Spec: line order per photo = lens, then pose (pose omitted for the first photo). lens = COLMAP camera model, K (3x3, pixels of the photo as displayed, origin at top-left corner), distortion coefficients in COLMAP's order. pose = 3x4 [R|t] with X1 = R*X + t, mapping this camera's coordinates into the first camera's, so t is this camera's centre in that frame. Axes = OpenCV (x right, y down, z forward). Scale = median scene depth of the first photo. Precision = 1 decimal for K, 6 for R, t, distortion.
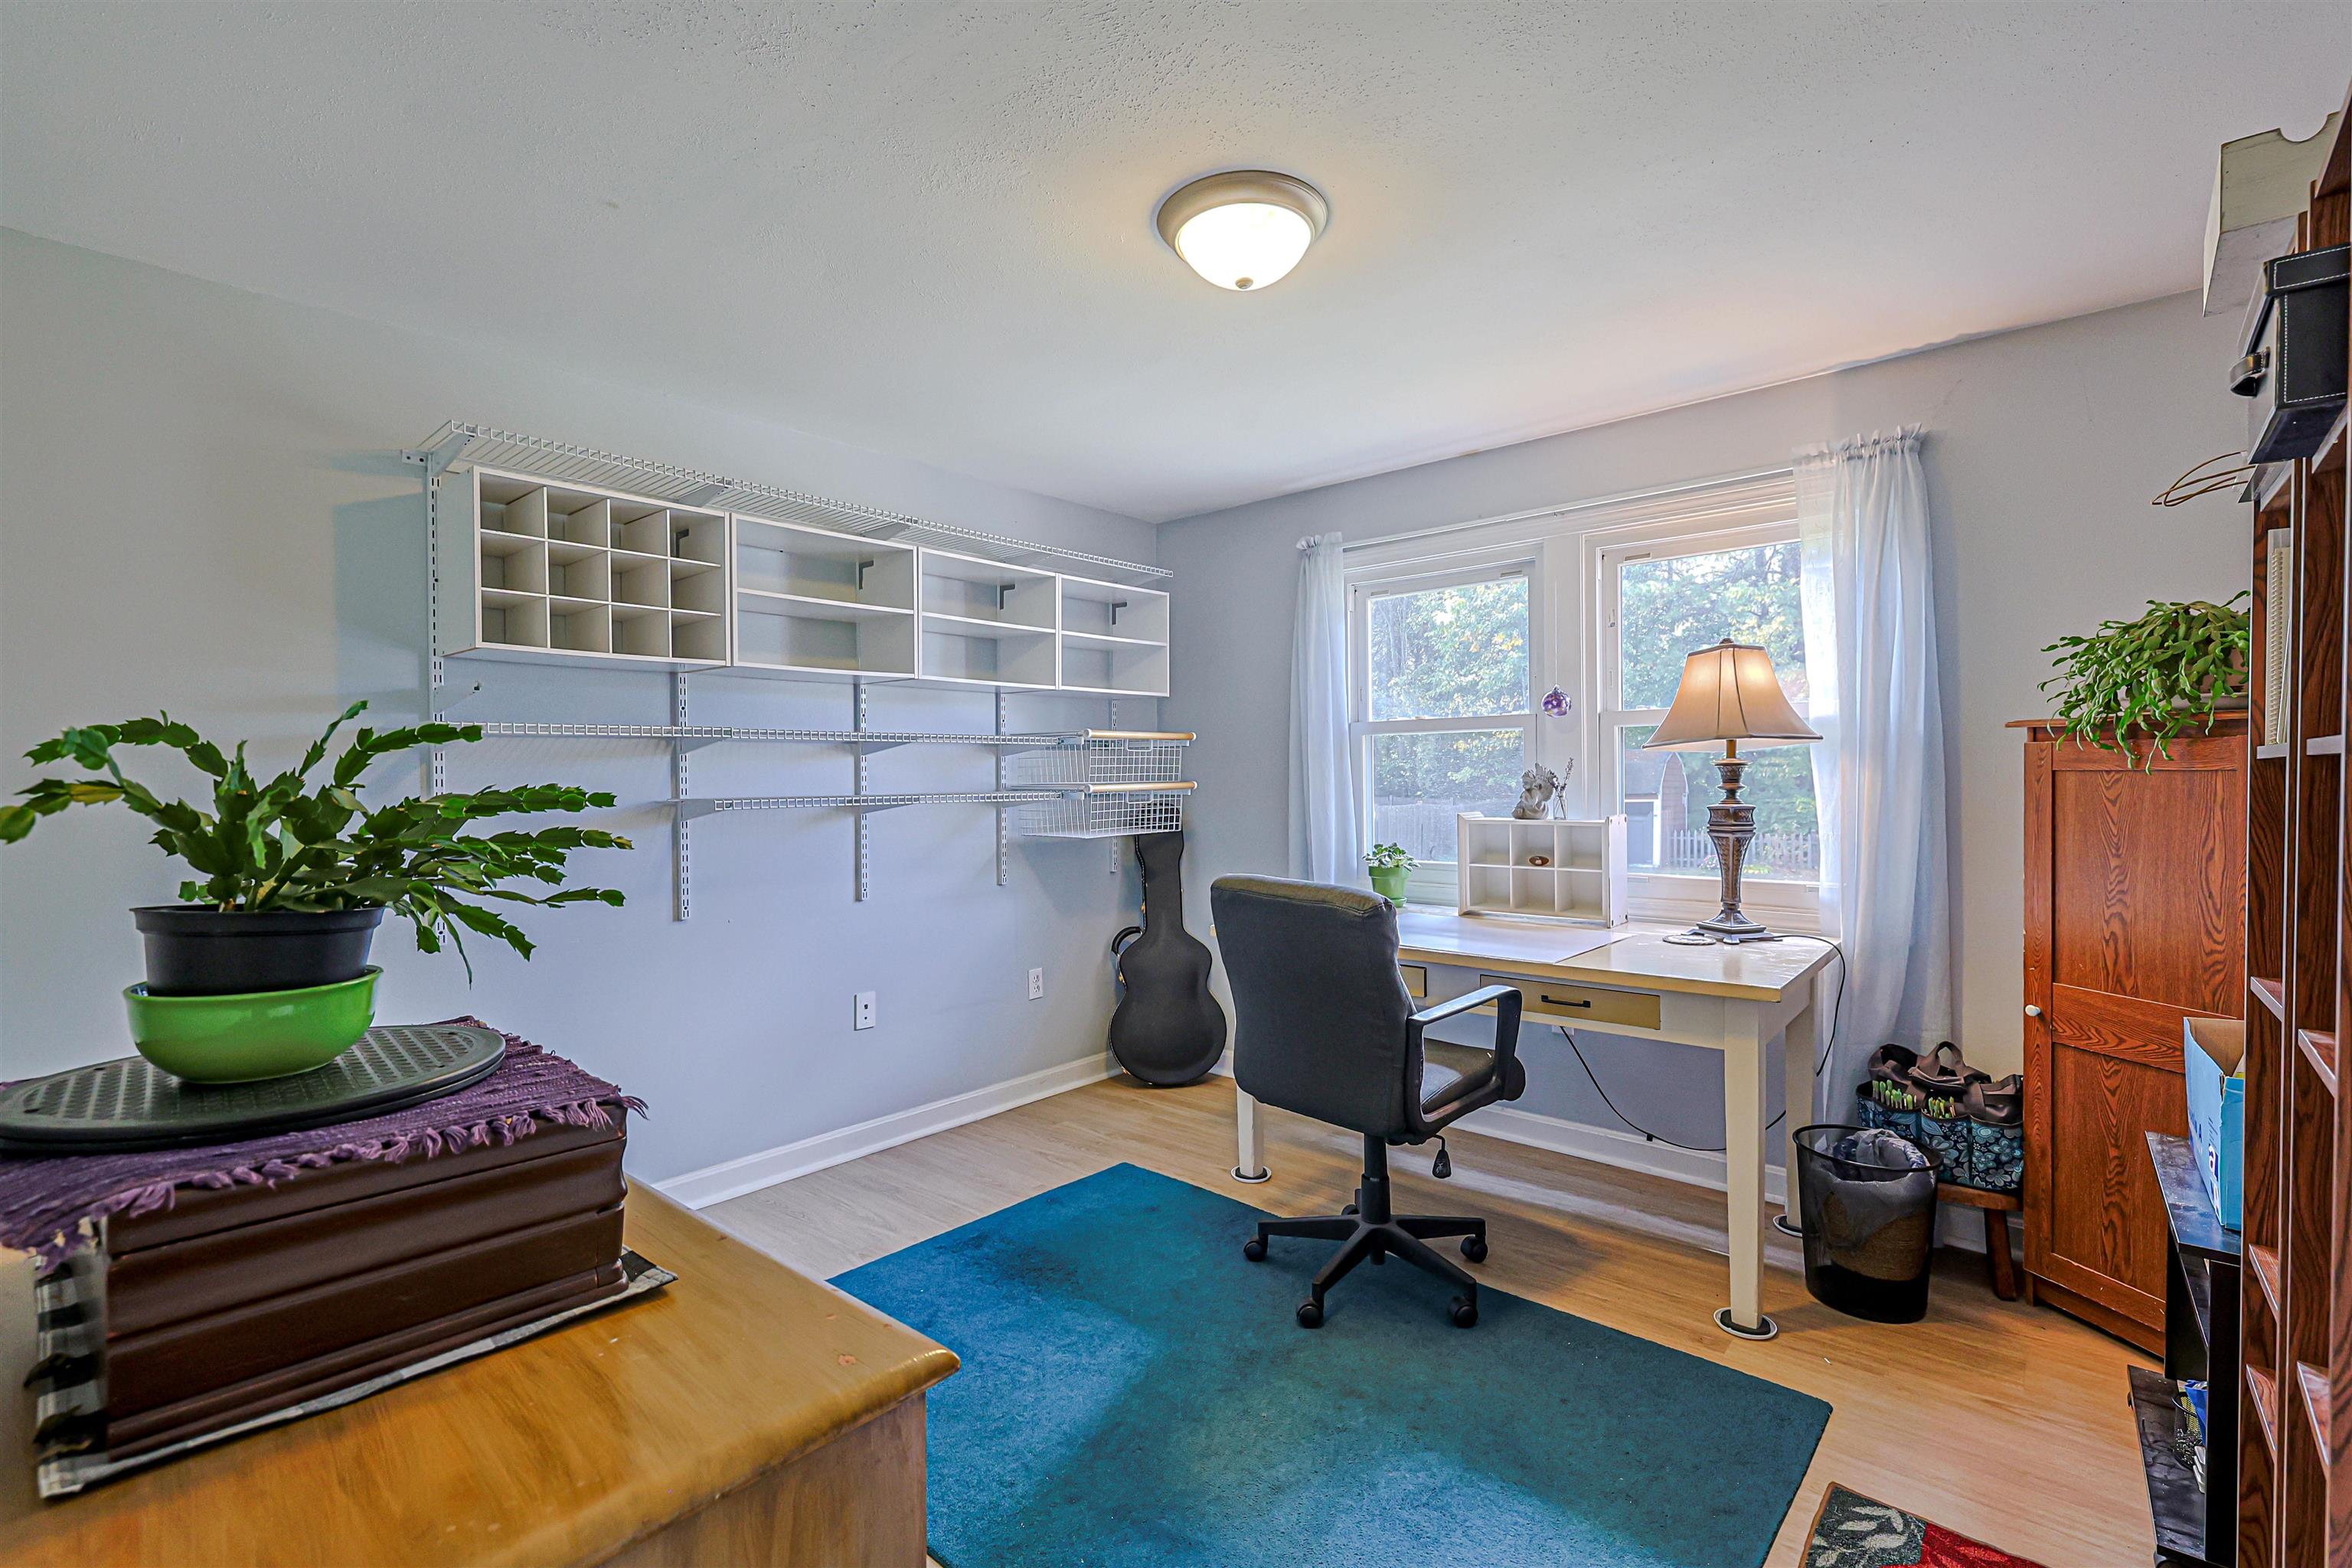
lens RADIAL K [[1049.4, 0, 1180.8], [0, 1049.4, 787.1], [0, 0, 1]] dist [-0.003150, 0.000540]
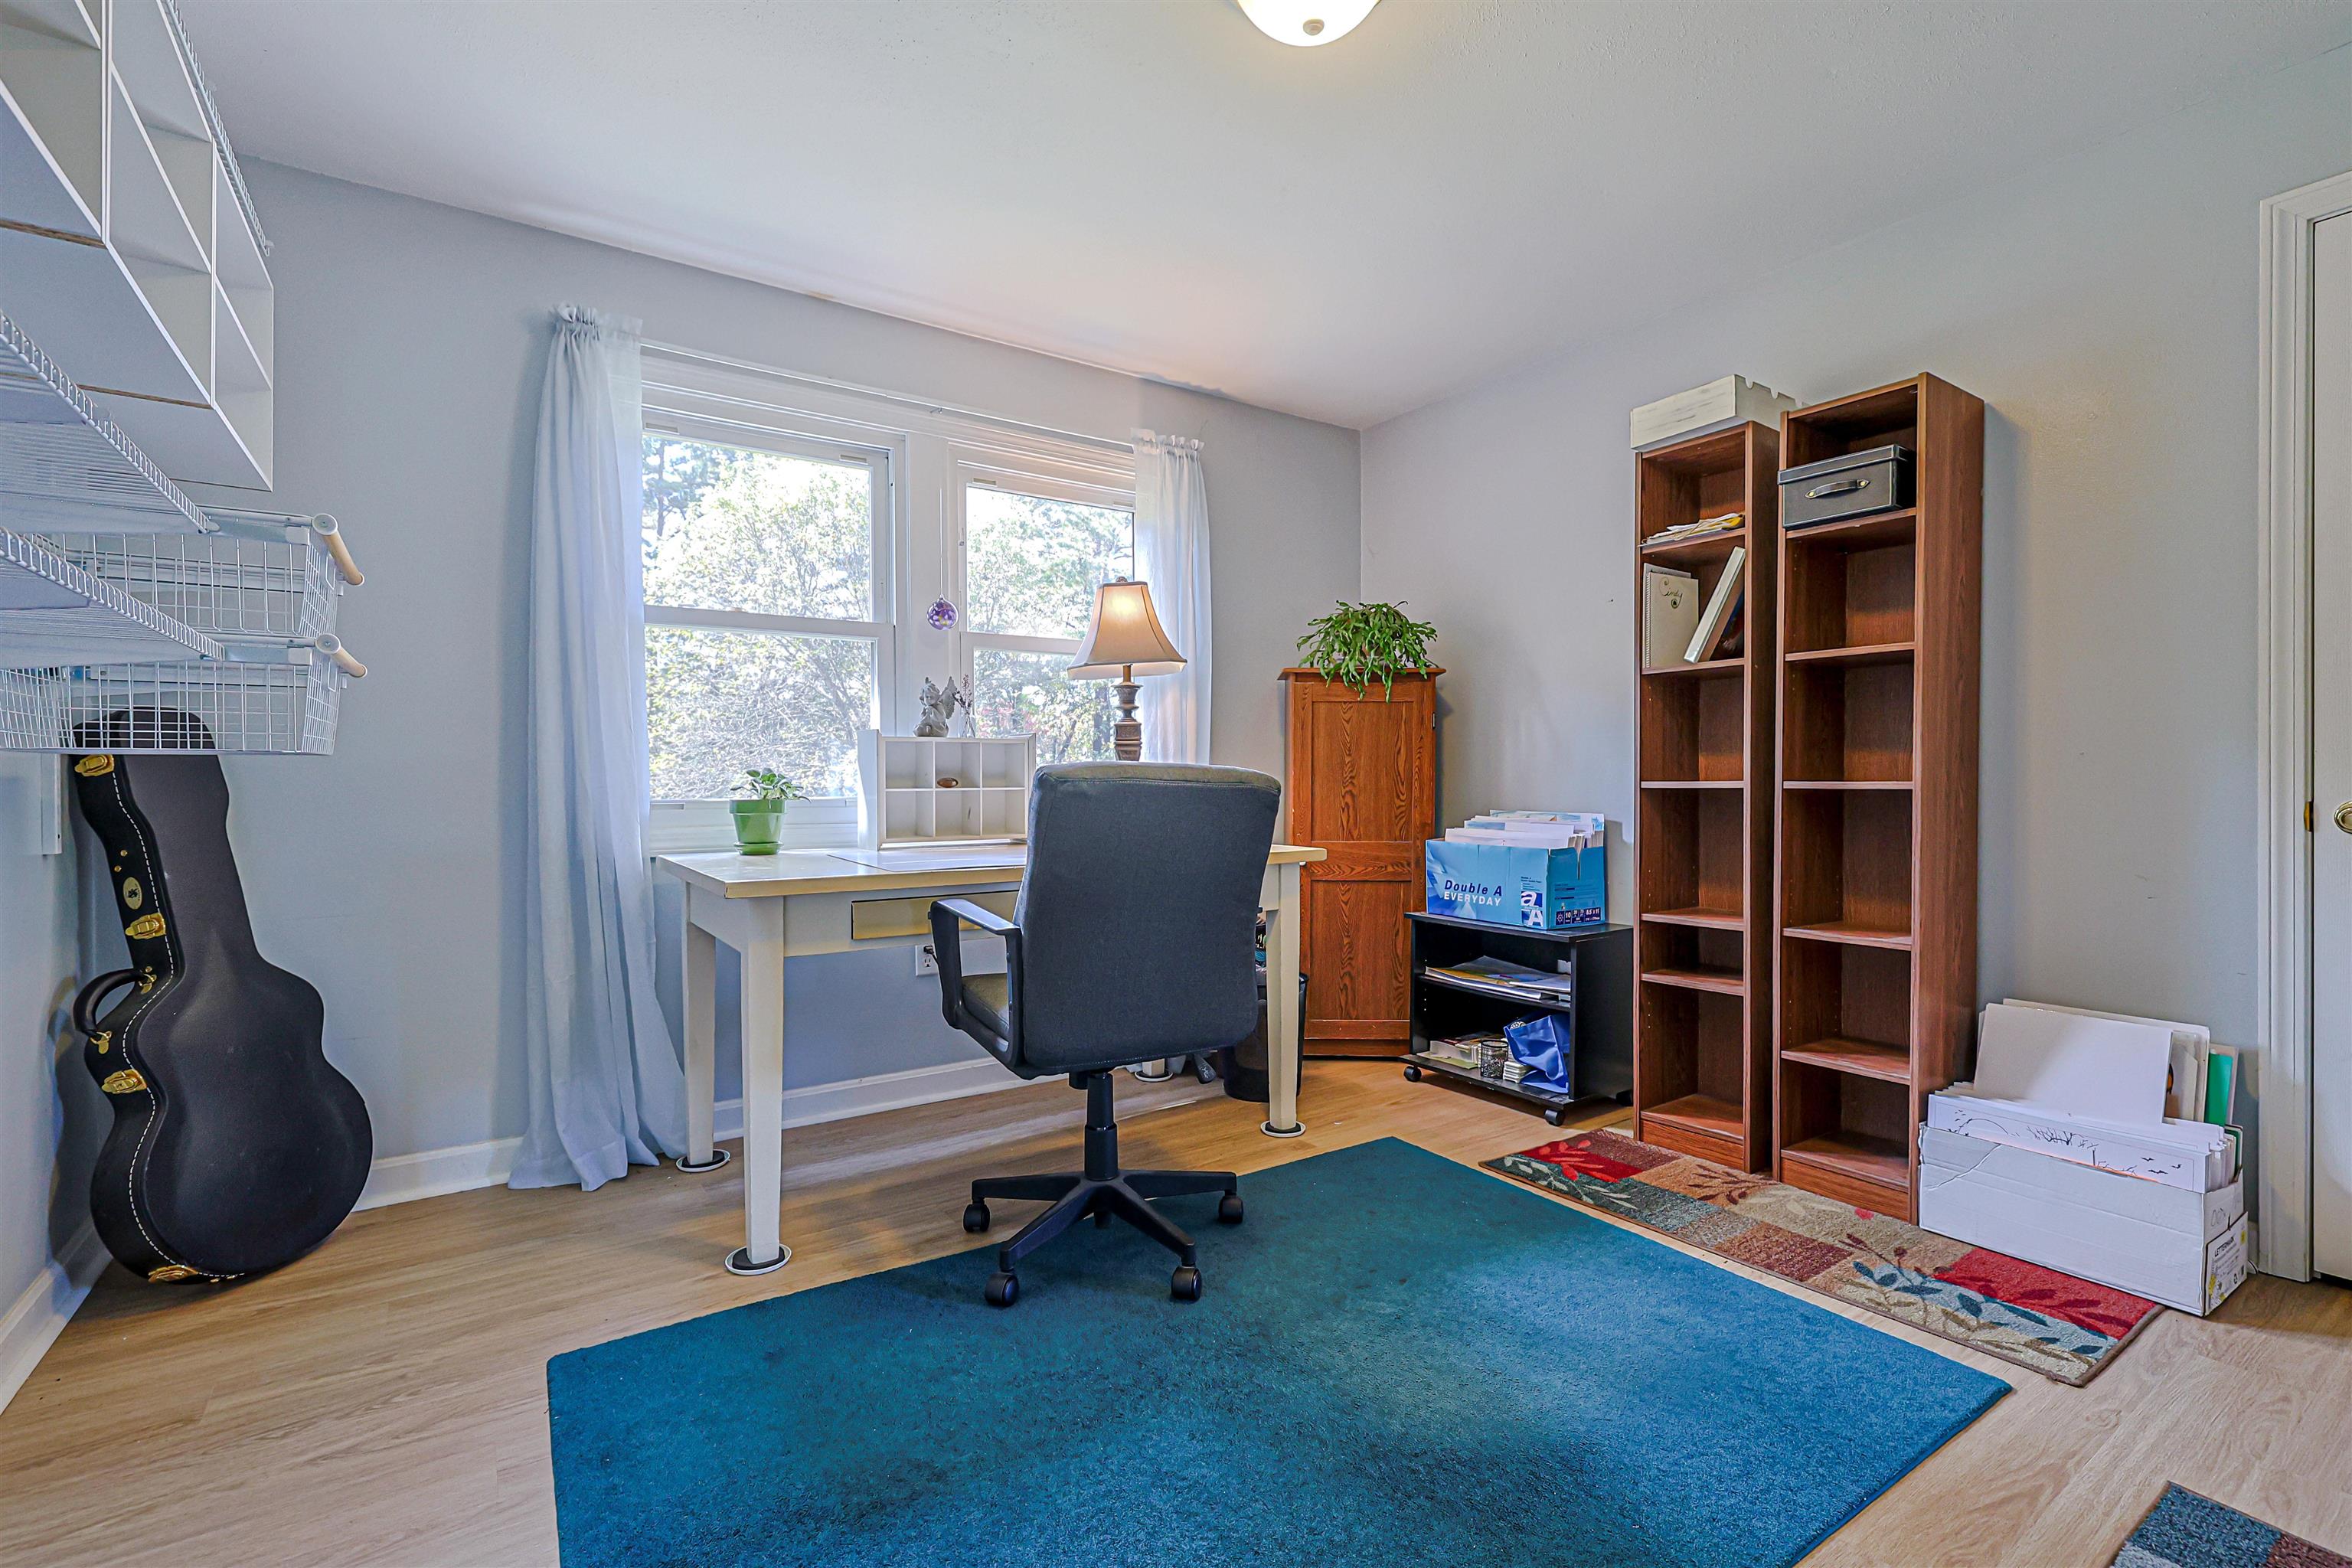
lens RADIAL K [[1049.4, 0, 1180.3], [0, 1049.4, 789.2], [0, 0, 1]] dist [-0.003150, 0.000540]
pose [[0.245729, -0.001831, 0.969337, -0.528196], [0.010202, 0.999948, -0.000697, 0.083663], [-0.969285, 0.010061, 0.245735, 0.614916]]
